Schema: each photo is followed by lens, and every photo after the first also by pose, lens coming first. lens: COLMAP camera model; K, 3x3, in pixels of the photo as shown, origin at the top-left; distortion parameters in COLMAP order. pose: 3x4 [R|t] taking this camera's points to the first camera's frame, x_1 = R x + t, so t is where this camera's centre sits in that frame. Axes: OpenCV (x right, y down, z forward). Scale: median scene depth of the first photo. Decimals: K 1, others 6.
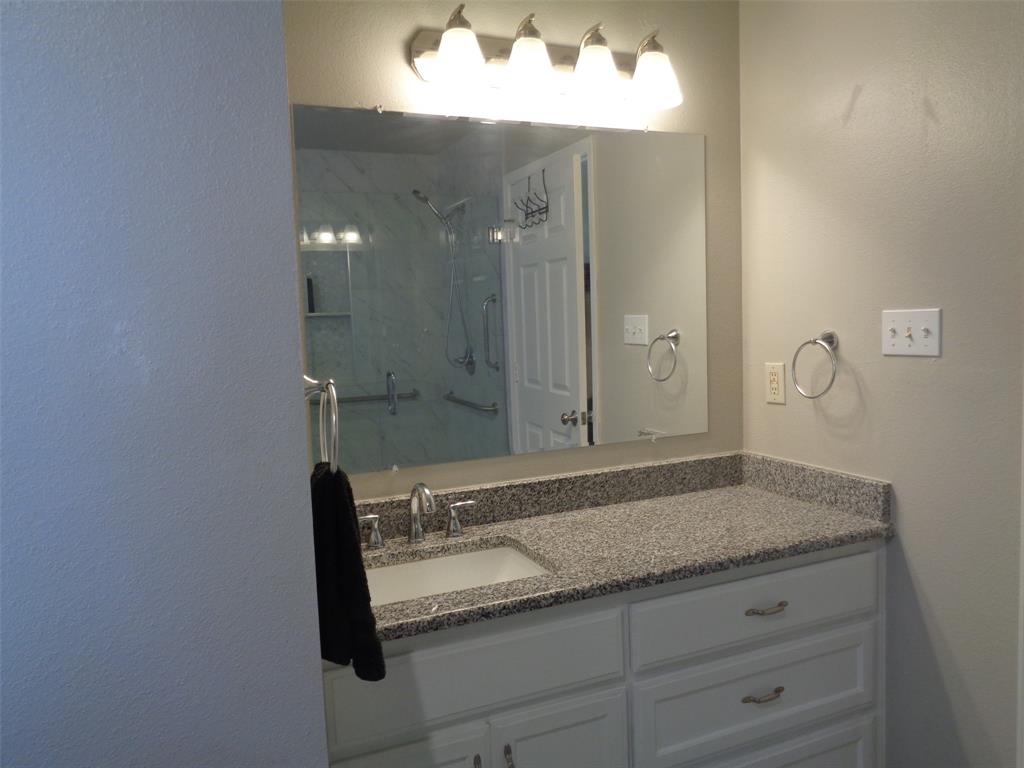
lens RADIAL K [[759.8, 0, 509.8], [0, 759.8, 384.1], [0, 0, 1]] dist [-0.011182, 0.001271]
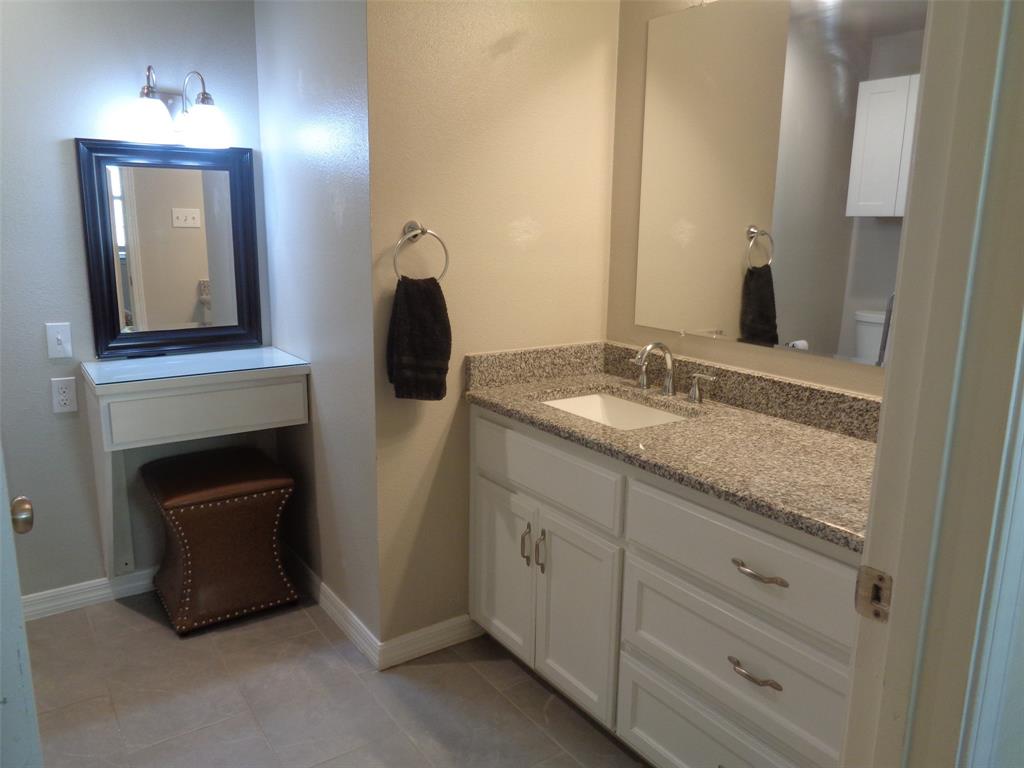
lens RADIAL K [[759.8, 0, 508.9], [0, 759.8, 382.1], [0, 0, 1]] dist [-0.011182, 0.001271]
pose [[0.186914, 0.245793, -0.951130, 0.993005], [-0.110429, 0.967314, 0.228274, -0.054026], [0.976150, 0.062364, 0.207947, 0.552143]]
